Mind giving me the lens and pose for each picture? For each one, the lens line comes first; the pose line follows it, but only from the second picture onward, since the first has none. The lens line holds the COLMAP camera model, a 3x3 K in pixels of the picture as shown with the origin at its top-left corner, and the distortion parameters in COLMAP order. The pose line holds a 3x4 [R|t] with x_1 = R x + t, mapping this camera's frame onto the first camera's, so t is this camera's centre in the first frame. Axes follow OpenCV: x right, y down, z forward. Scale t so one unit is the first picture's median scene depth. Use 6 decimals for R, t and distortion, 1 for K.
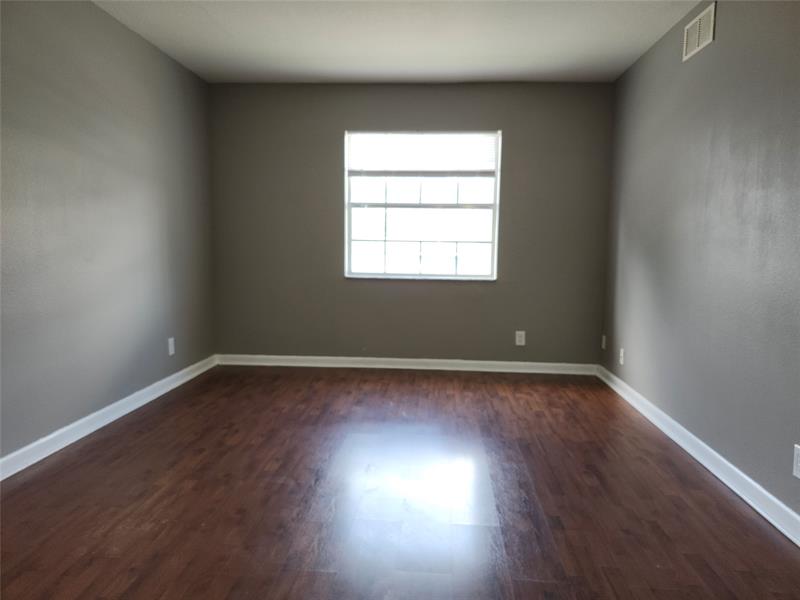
lens RADIAL K [[552.4, 0, 377.3], [0, 552.4, 360.1], [0, 0, 1]] dist [0.025800, -0.037836]
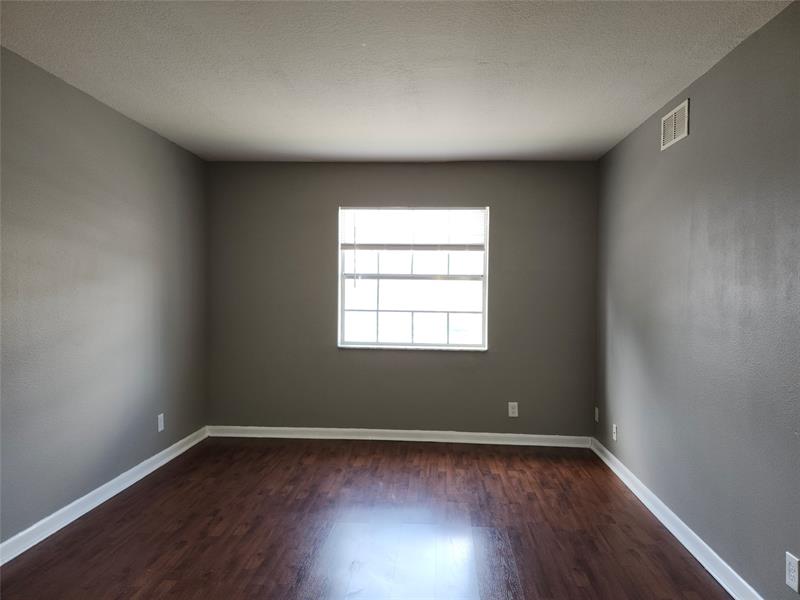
lens RADIAL K [[552.4, 0, 399.2], [0, 552.4, 297.4], [0, 0, 1]] dist [0.025800, -0.037836]
pose [[0.999992, -0.003061, -0.002534, 0.060043], [0.002840, 0.996549, -0.082955, -0.166650], [0.002779, 0.082947, 0.996550, -0.009234]]
